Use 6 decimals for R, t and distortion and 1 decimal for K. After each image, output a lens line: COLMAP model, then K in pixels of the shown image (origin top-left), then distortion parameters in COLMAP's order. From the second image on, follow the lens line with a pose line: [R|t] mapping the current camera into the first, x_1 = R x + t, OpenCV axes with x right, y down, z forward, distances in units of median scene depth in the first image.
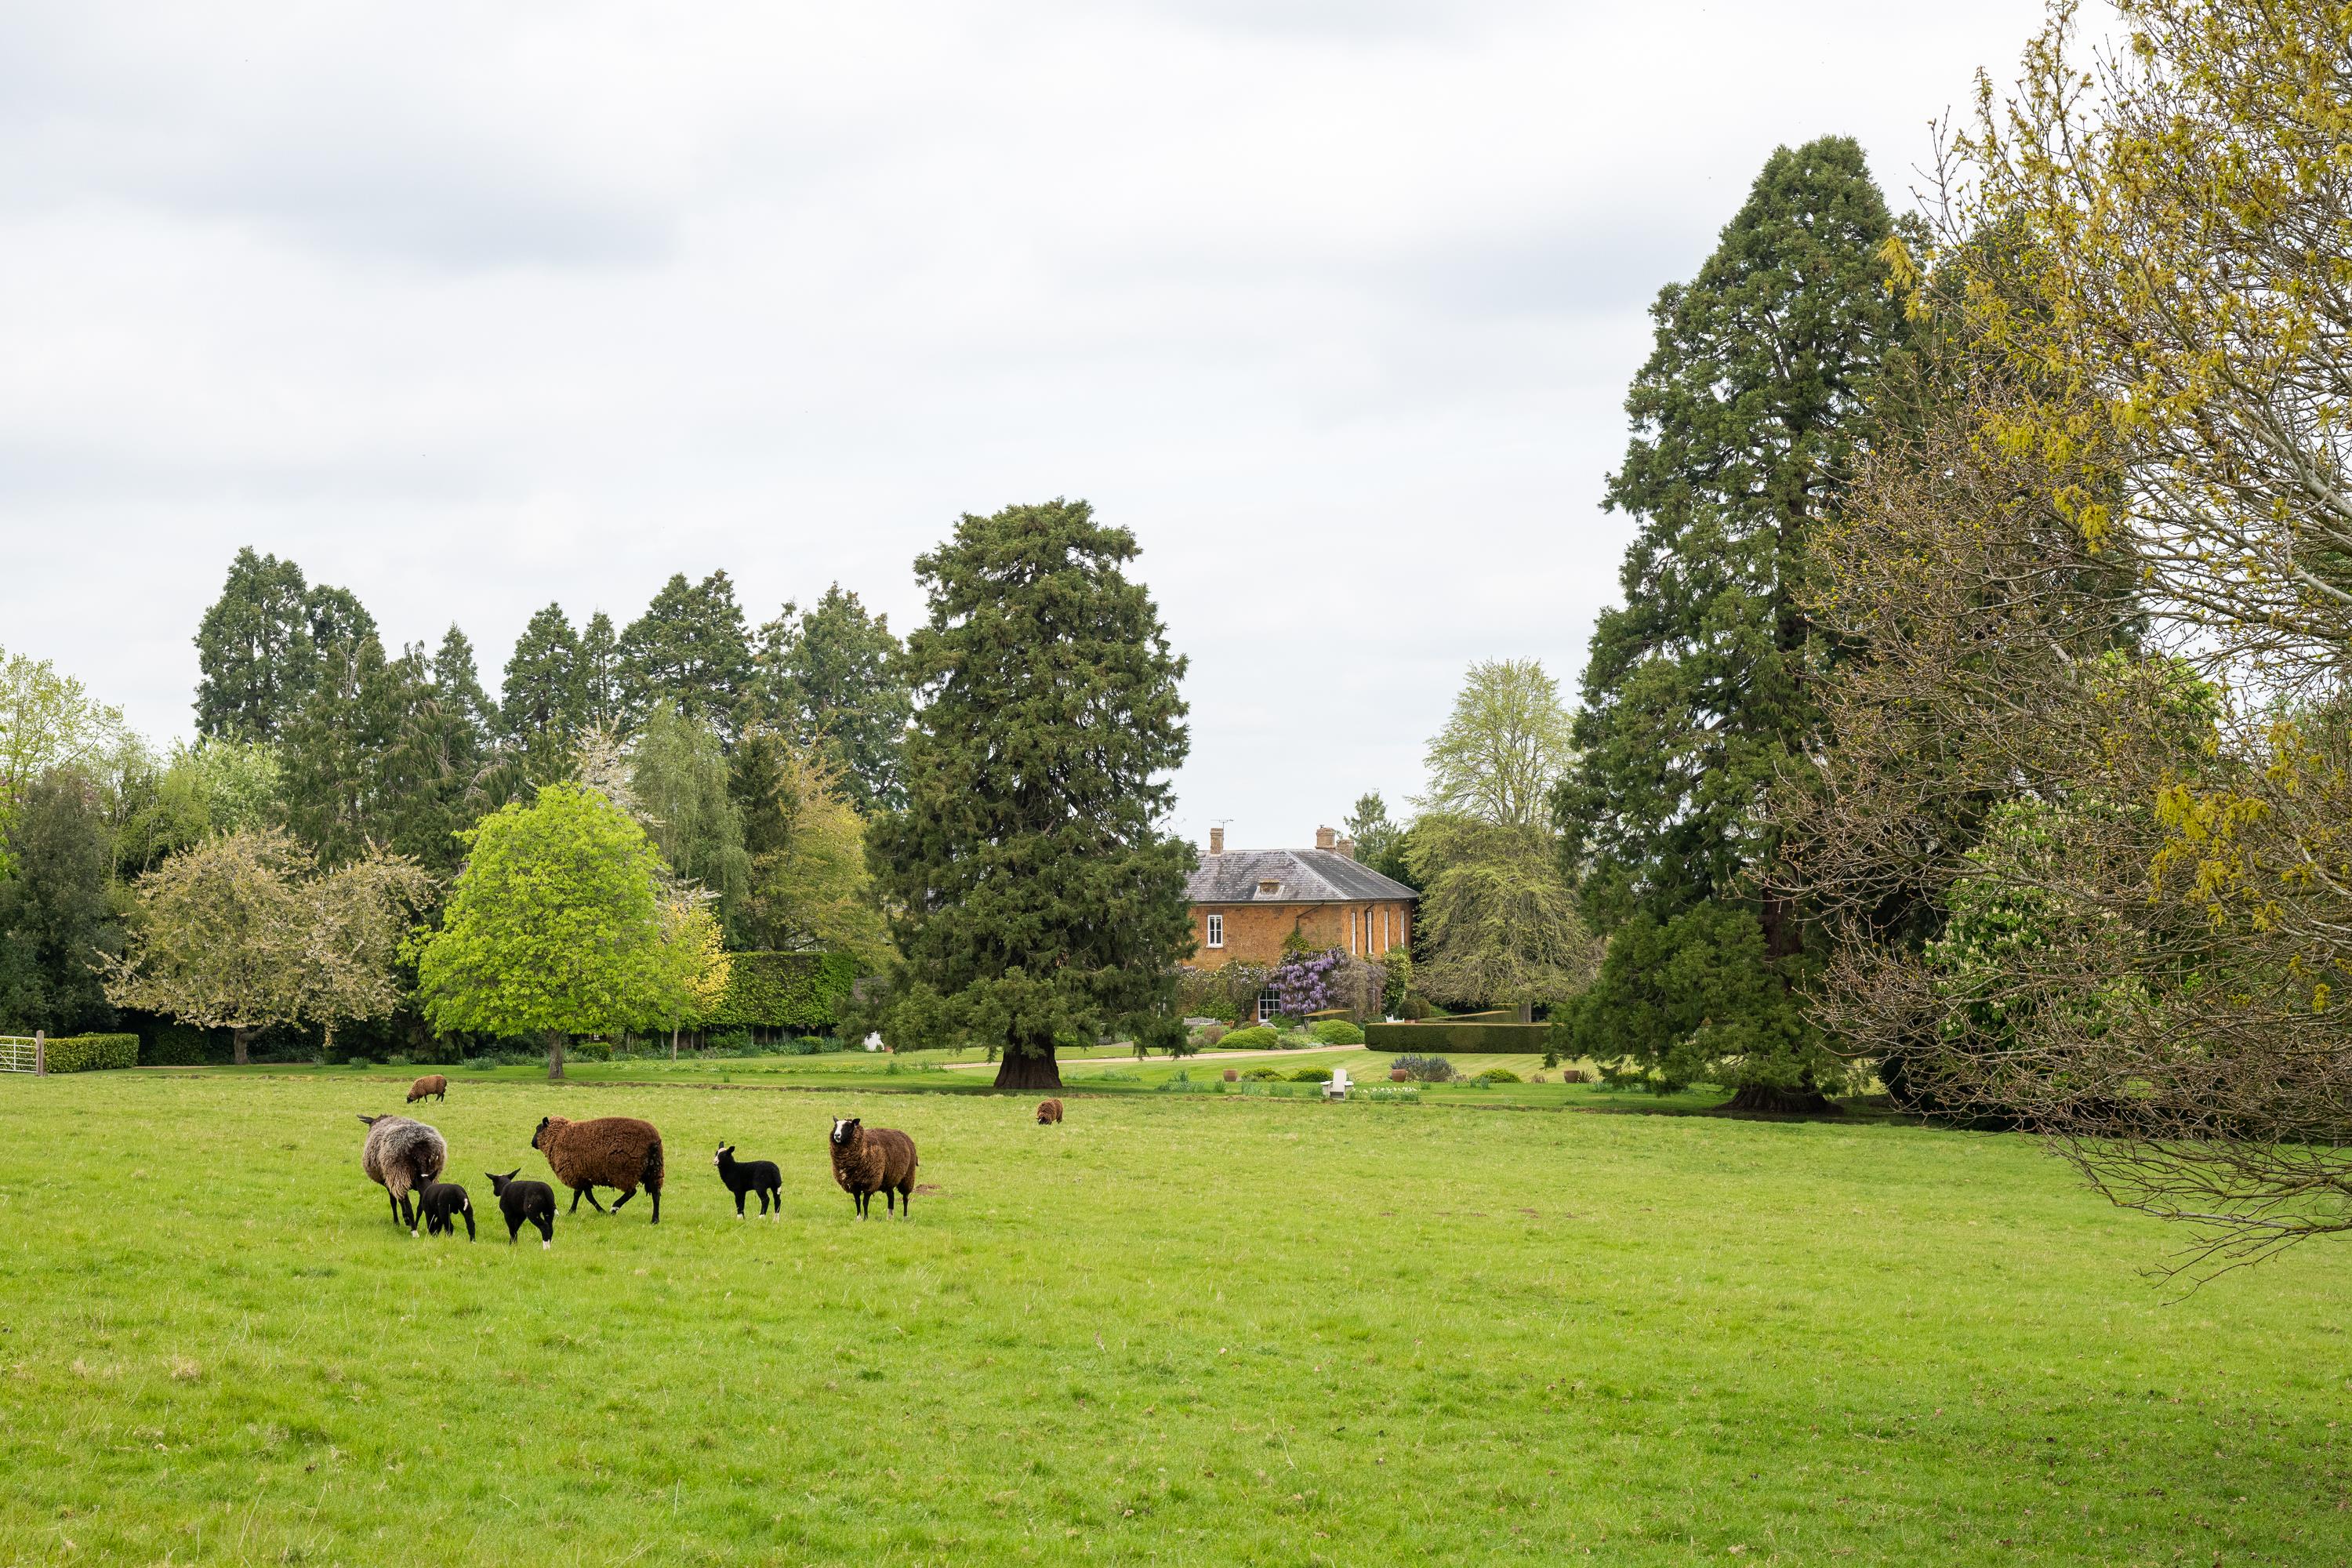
lens RADIAL K [[2563.9, 0, 1177.4], [0, 2563.9, 787.8], [0, 0, 1]] dist [0.015104, 0.000000]
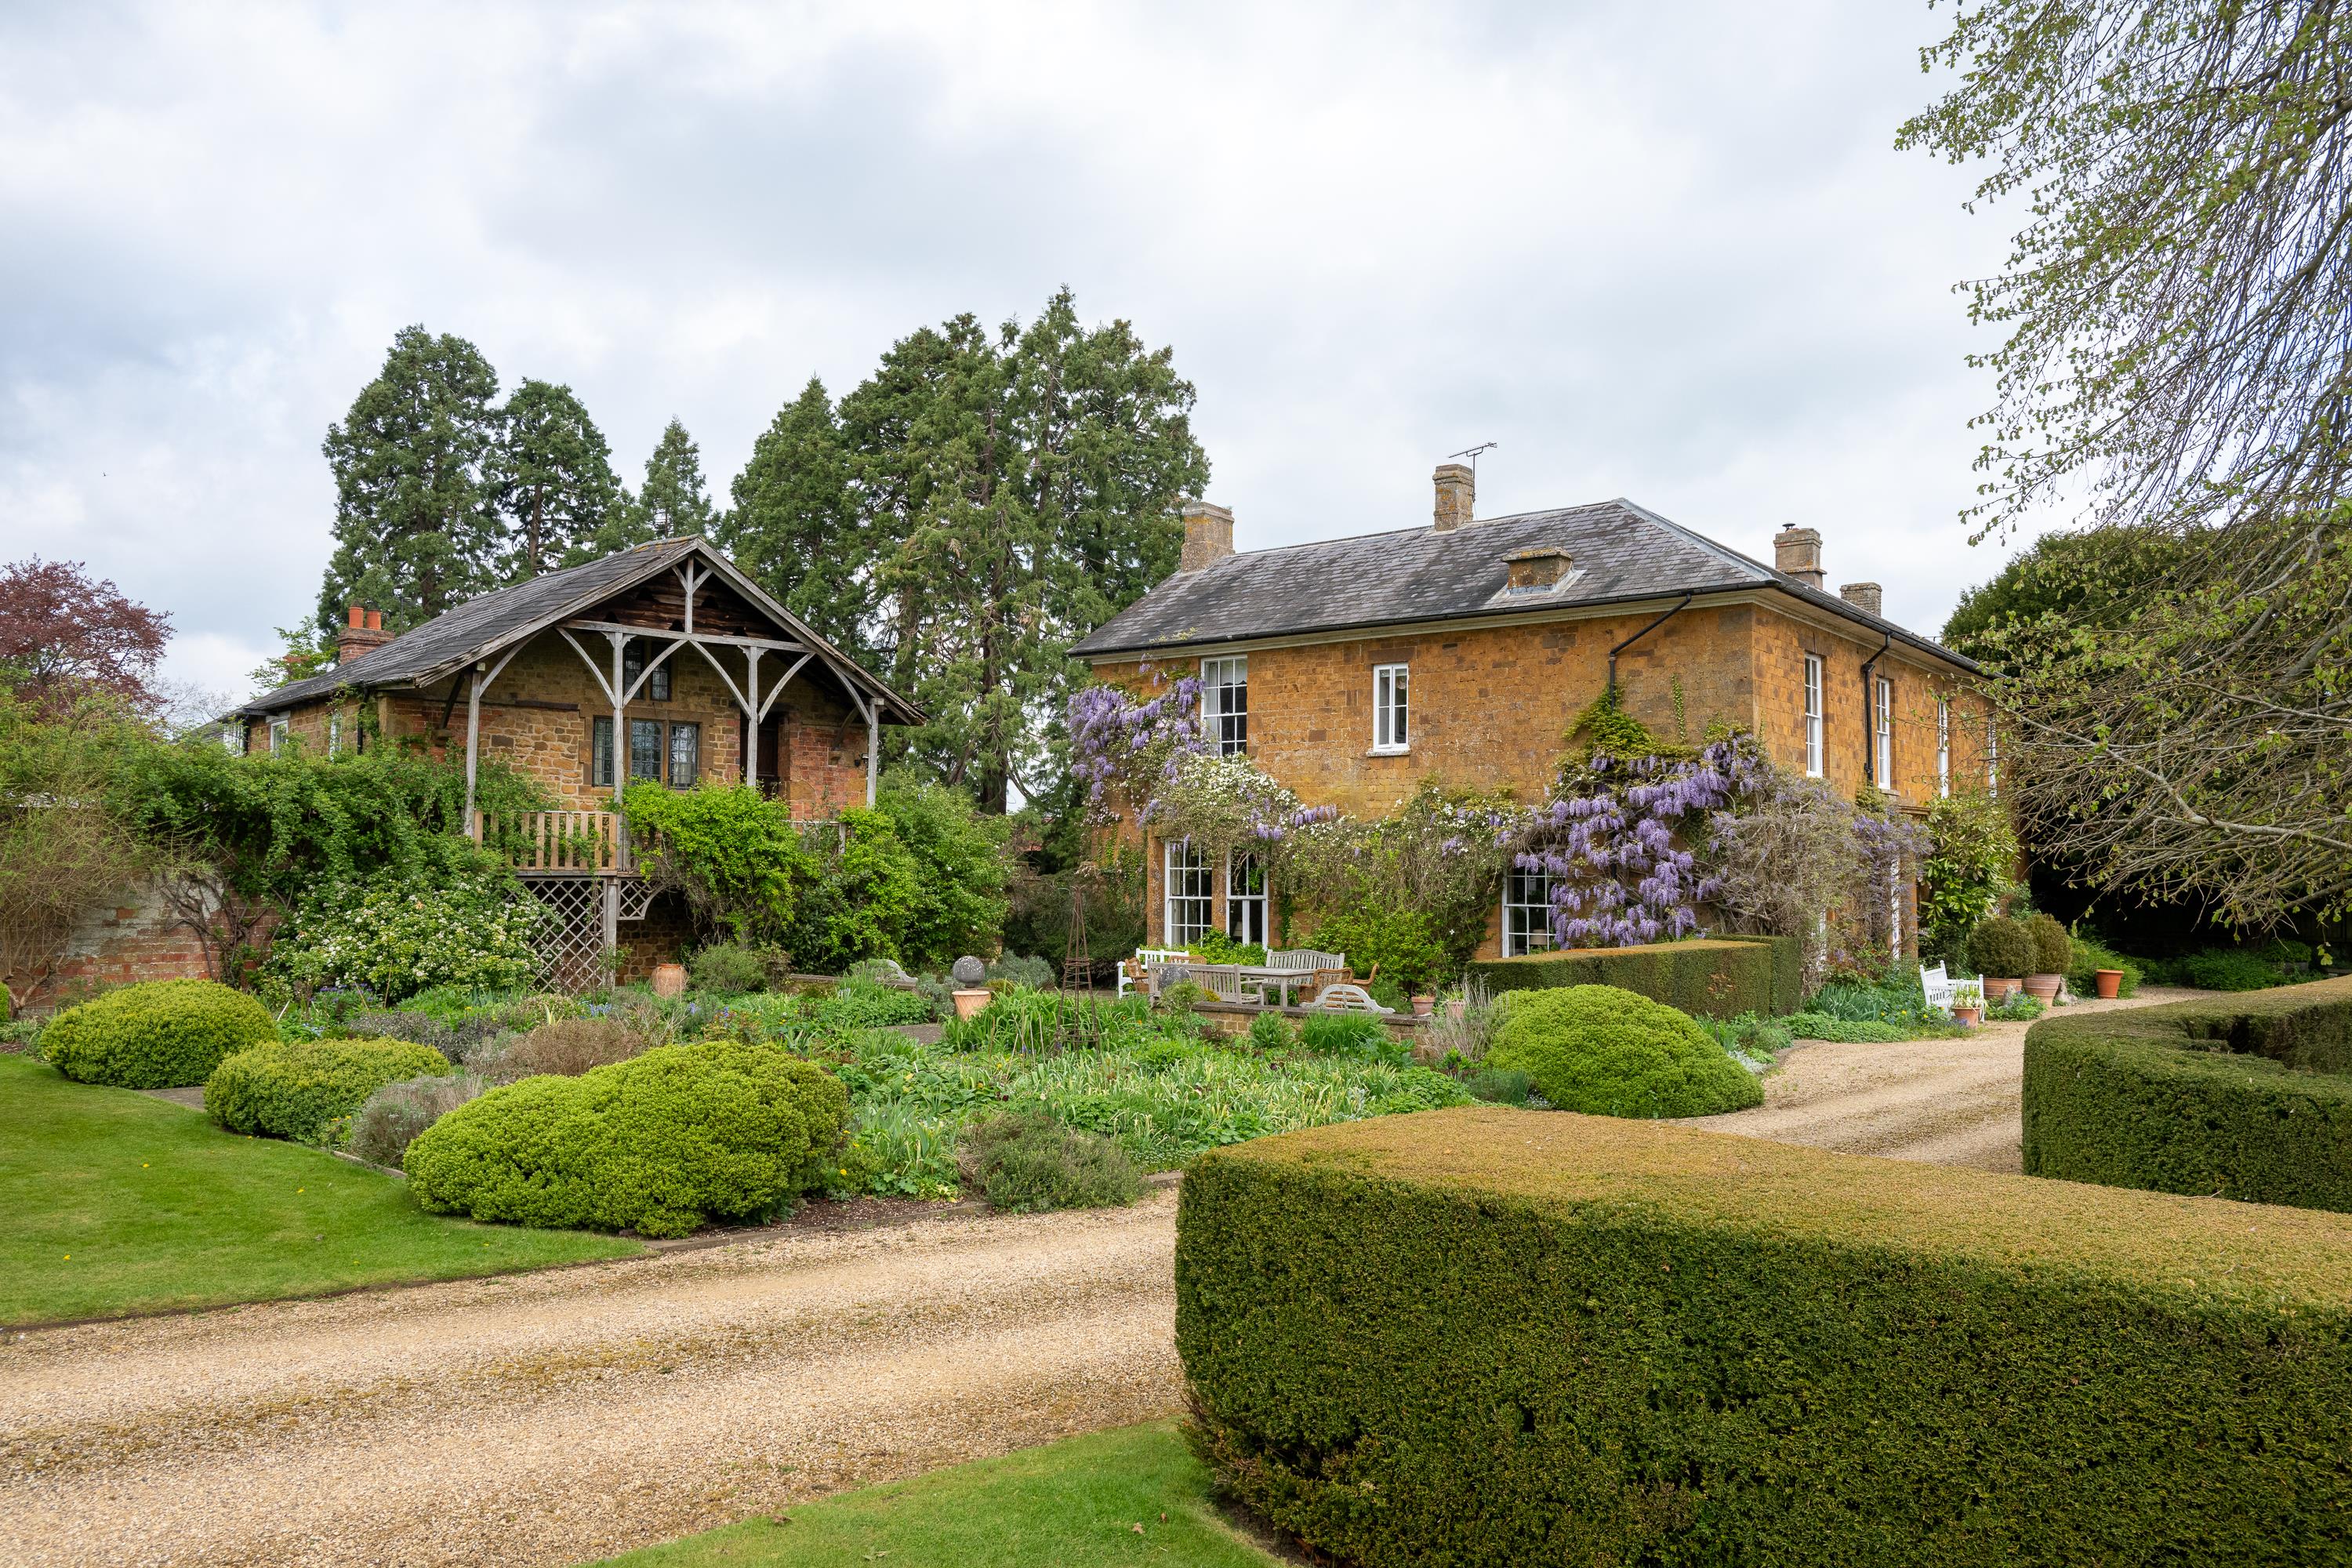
lens RADIAL K [[1711.4, 0, 1181.8], [0, 1711.4, 782.9], [0, 0, 1]] dist [-0.004244, -0.000783]
pose [[0.932695, 0.003259, -0.360653, 0.072762], [-0.005034, 0.999979, -0.003982, 0.066994], [0.360632, 0.005530, 0.932692, 0.765605]]
